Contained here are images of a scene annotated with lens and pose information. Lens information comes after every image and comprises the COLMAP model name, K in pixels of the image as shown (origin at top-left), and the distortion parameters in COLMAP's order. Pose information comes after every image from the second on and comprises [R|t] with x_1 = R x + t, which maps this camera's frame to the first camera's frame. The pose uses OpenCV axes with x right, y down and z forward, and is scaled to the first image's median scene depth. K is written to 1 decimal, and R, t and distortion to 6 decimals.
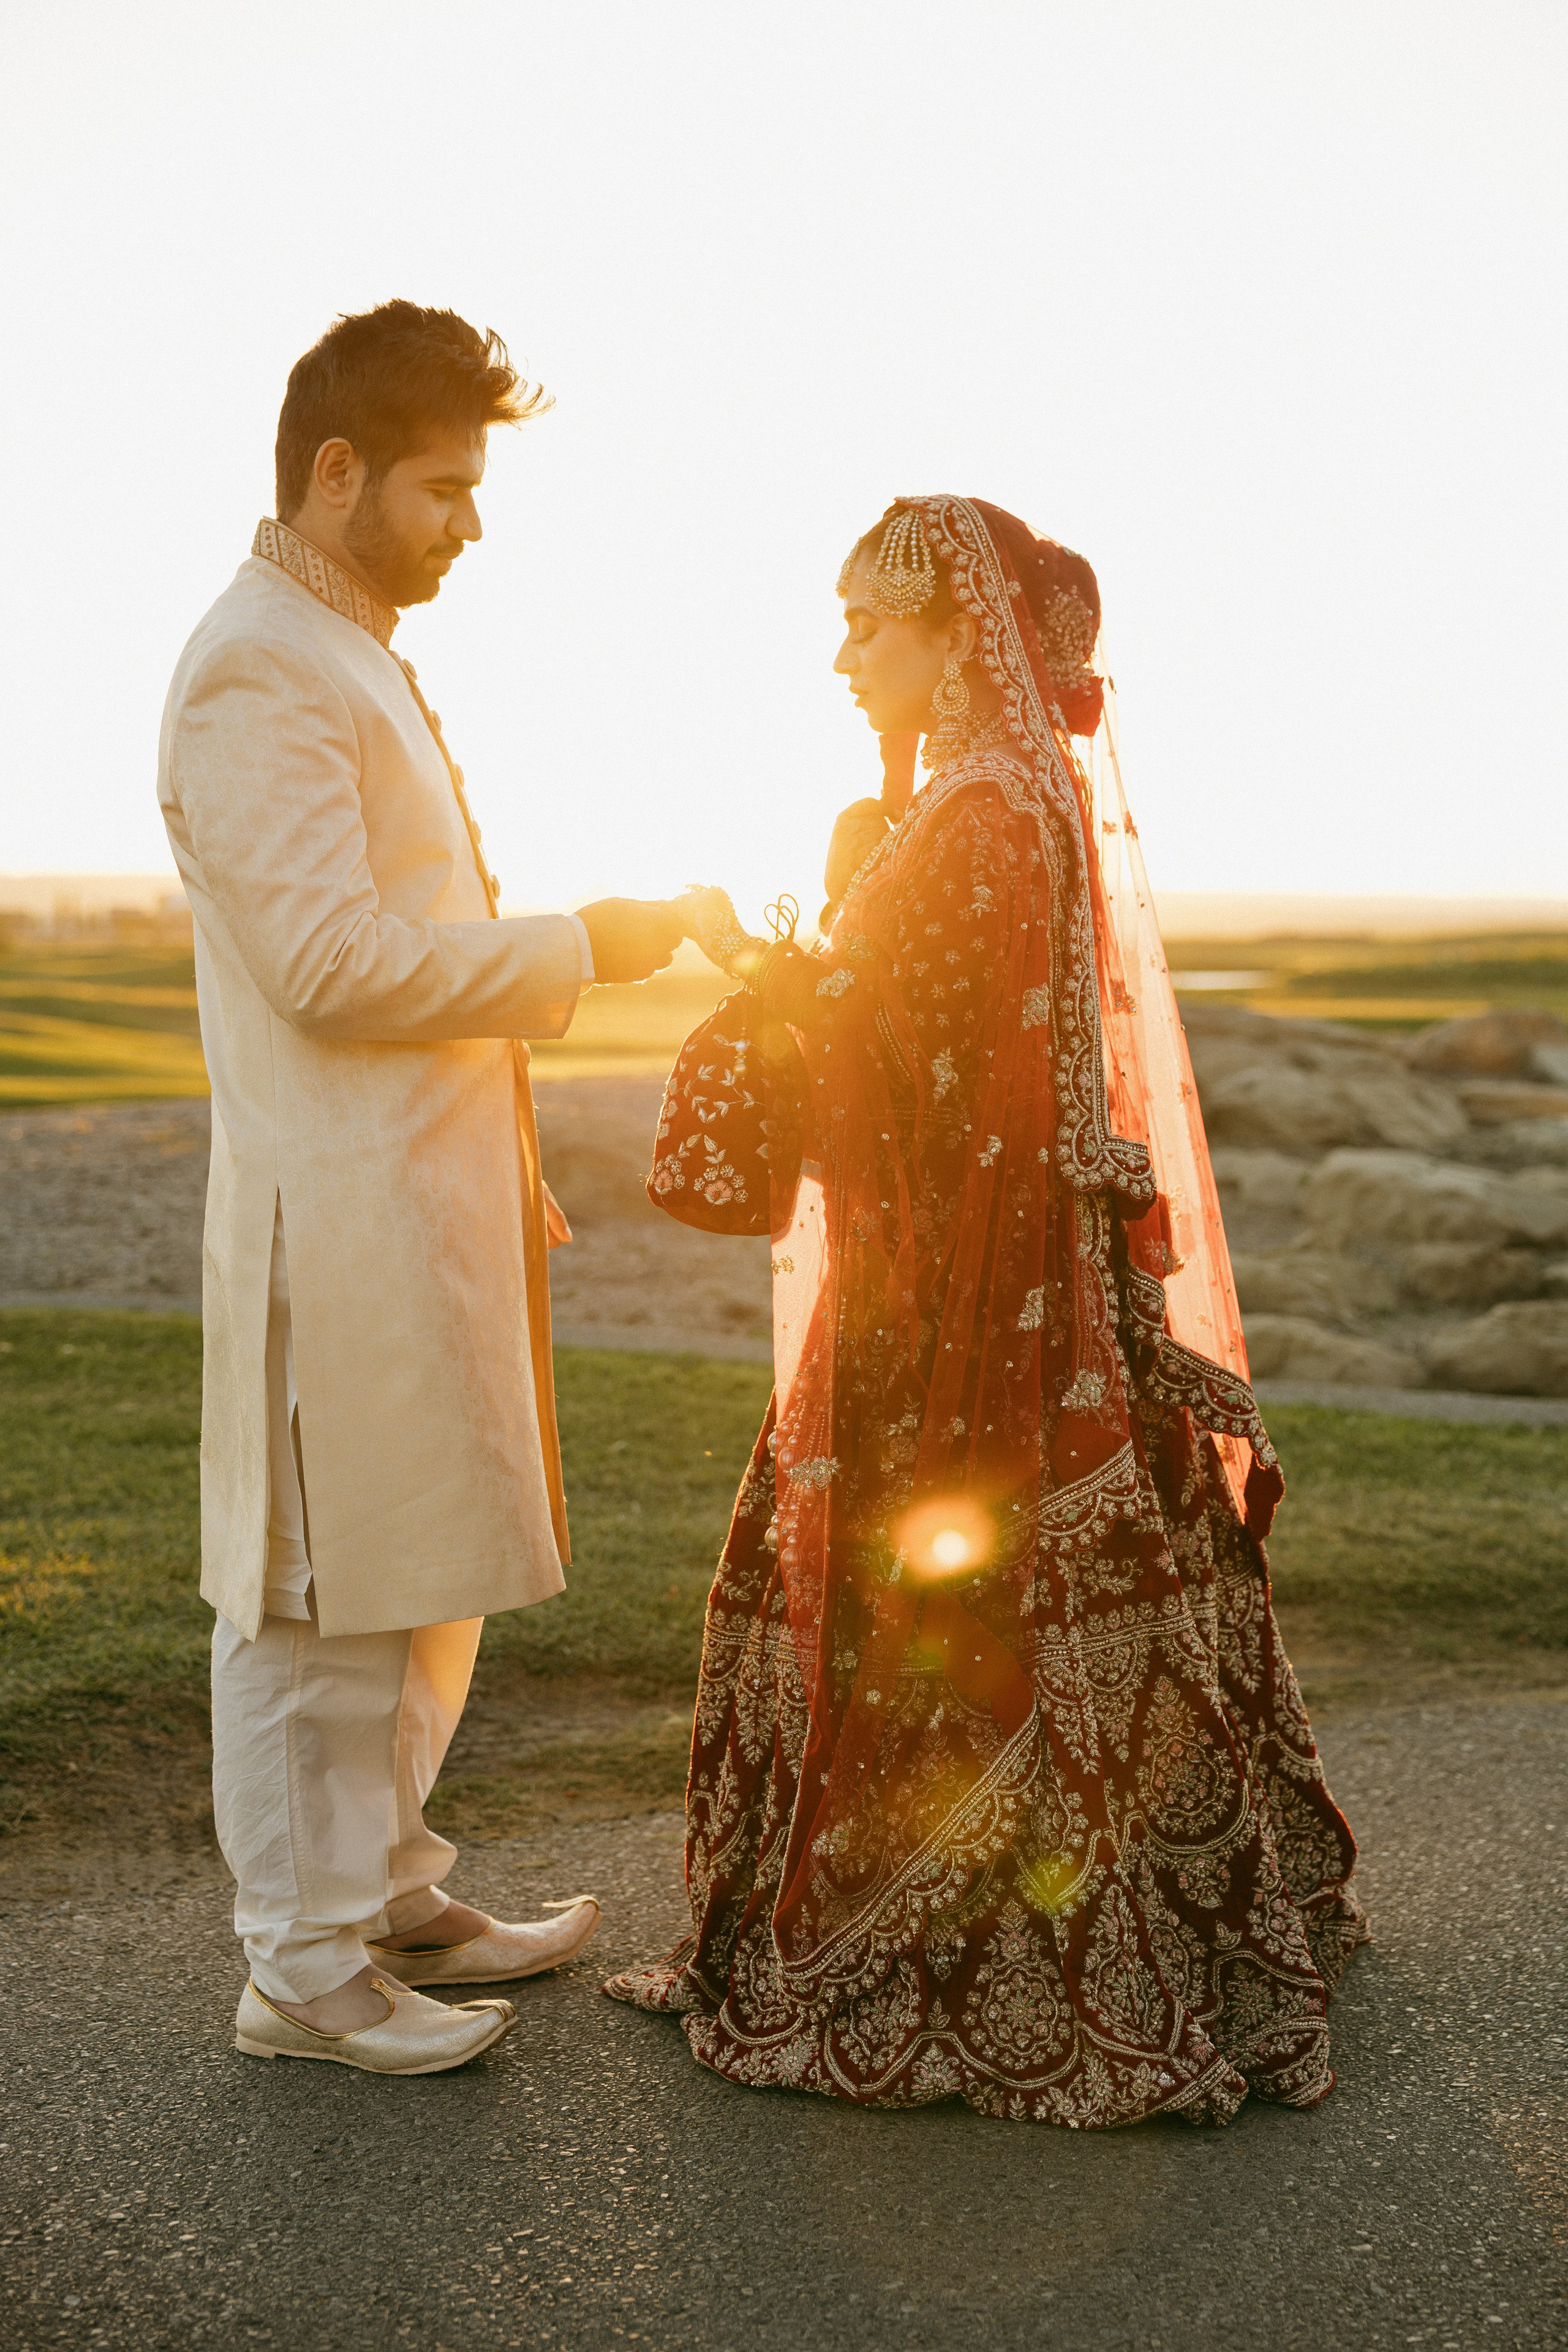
lens RADIAL K [[3457.2, 0, 784.0], [0, 3457.2, 1176.0], [0, 0, 1]] dist [0.060752, -0.175507]
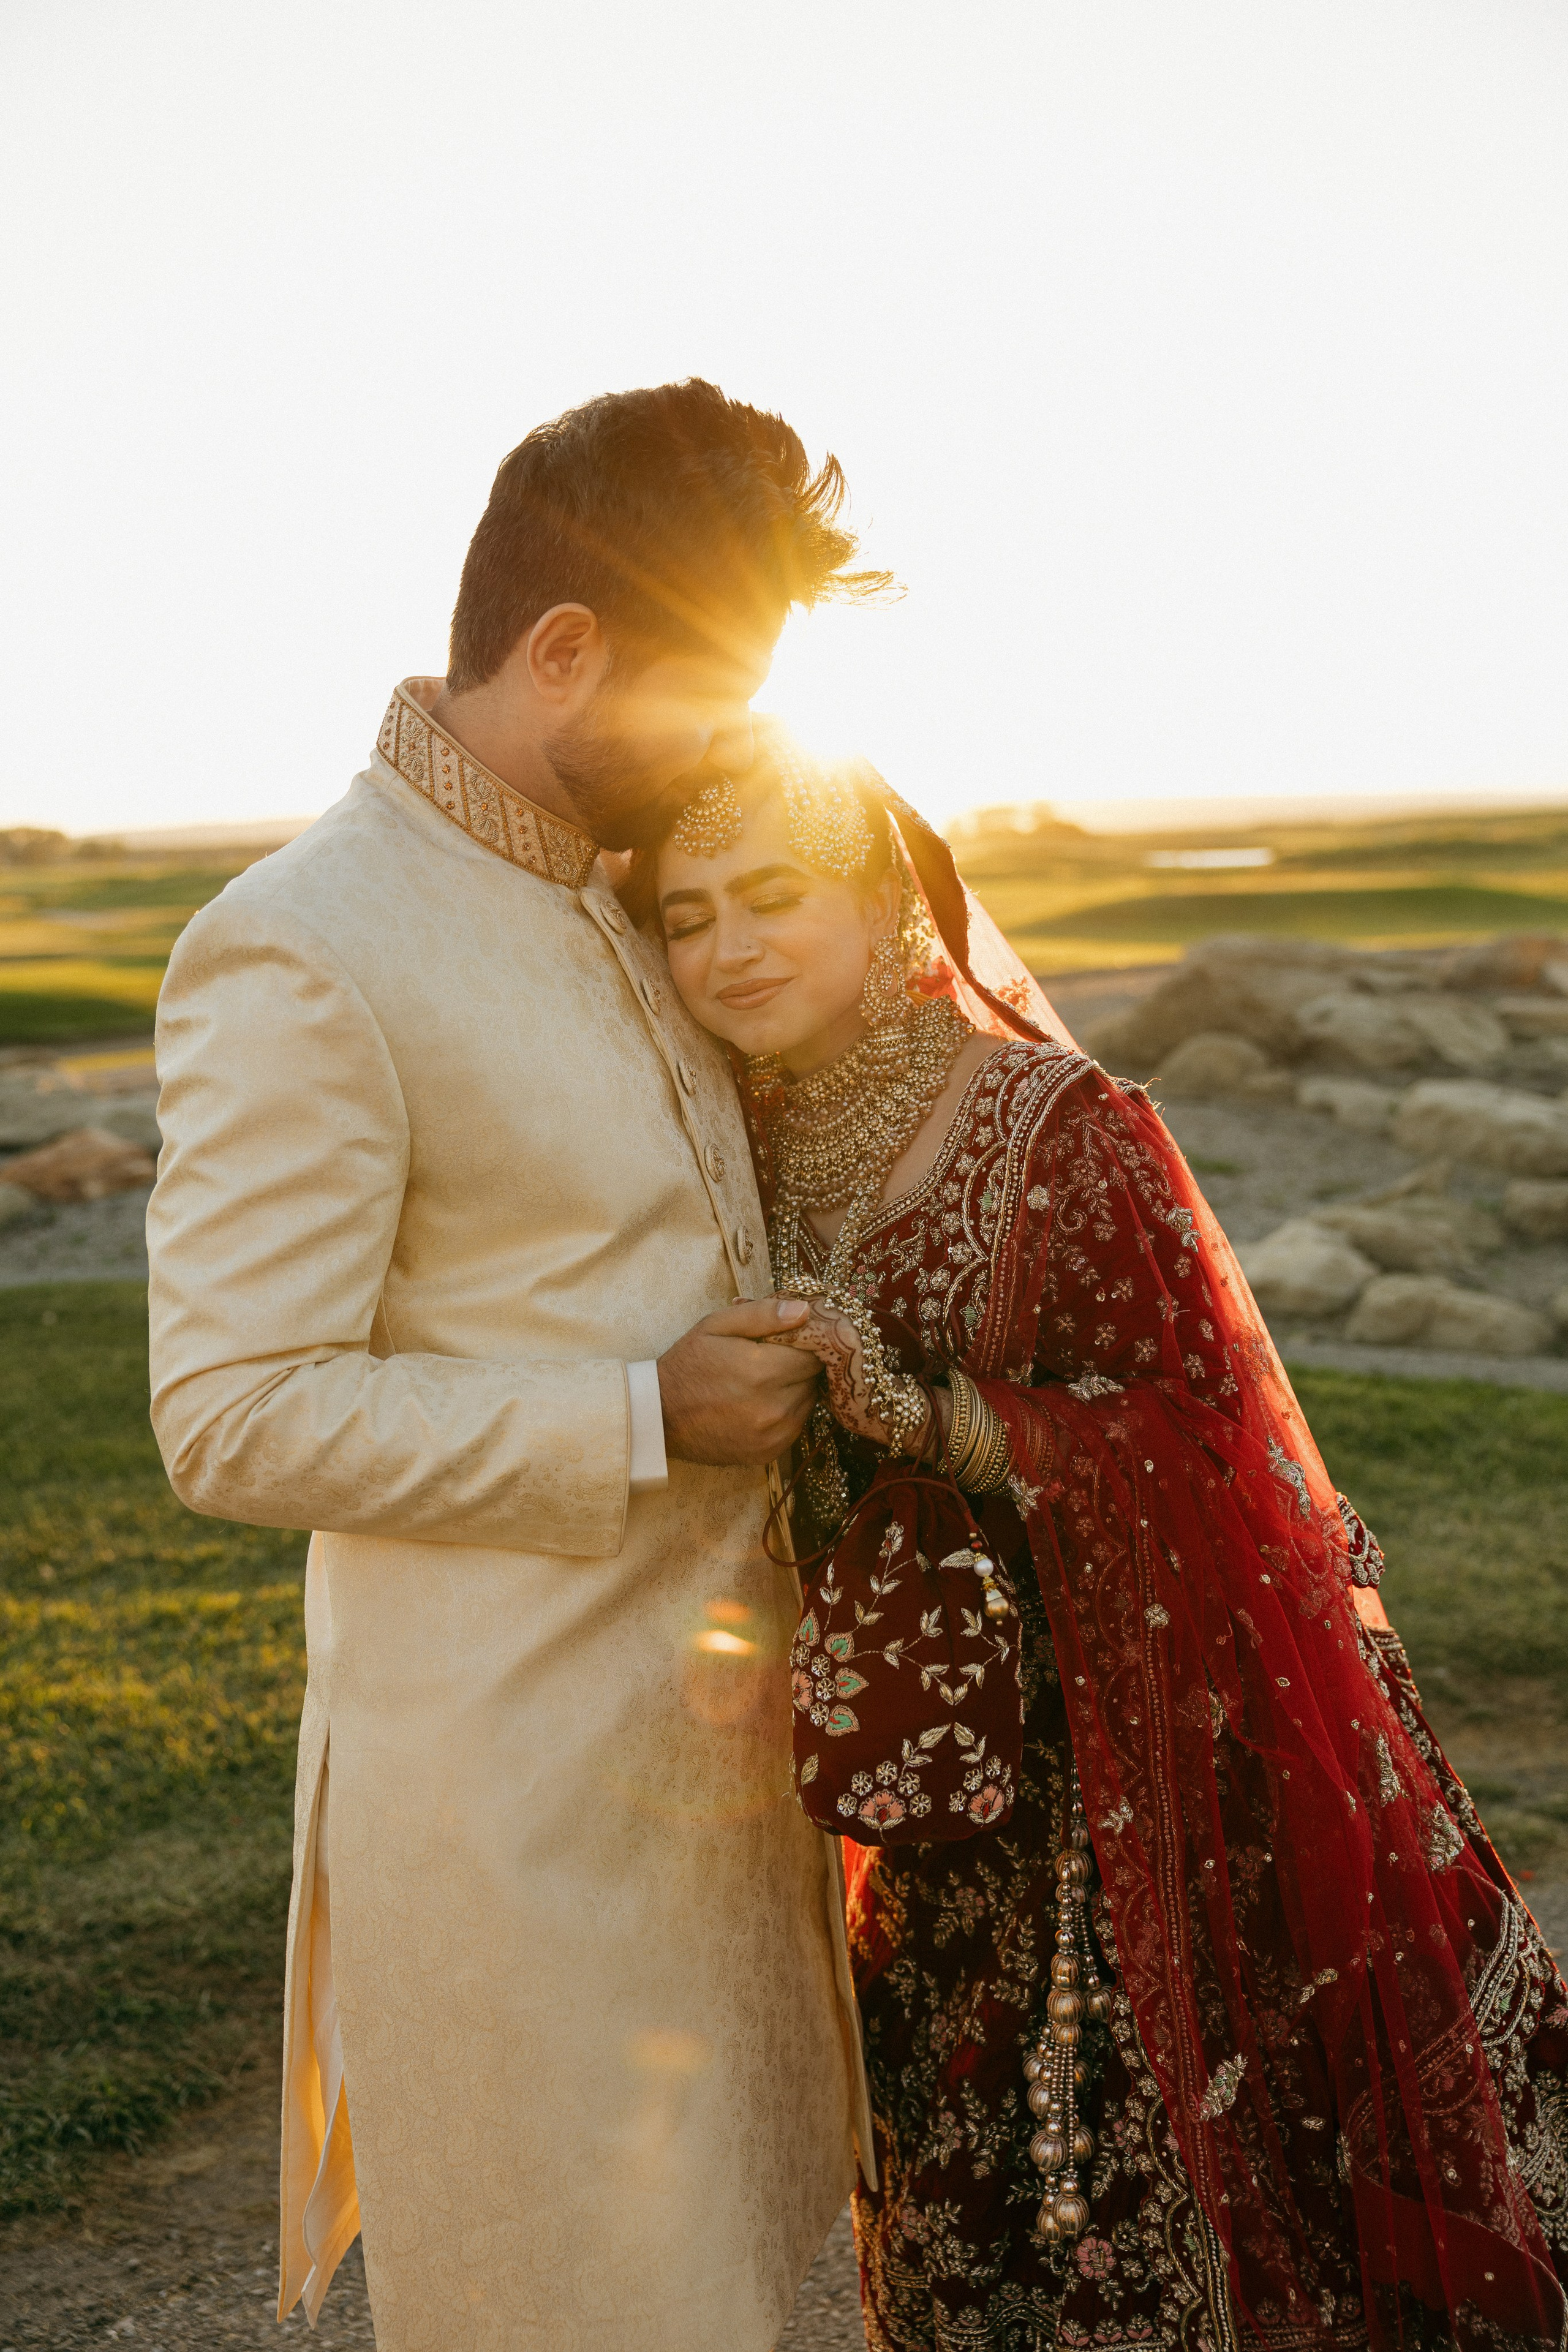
lens RADIAL K [[2323.5, 0, 777.5], [0, 2323.5, 1182.4], [0, 0, 1]] dist [0.008378, 0.010663]
pose [[0.997510, -0.025510, -0.065743, -0.020223], [0.030559, 0.996564, 0.076981, -0.072453], [0.063553, -0.078798, 0.994863, 0.298964]]
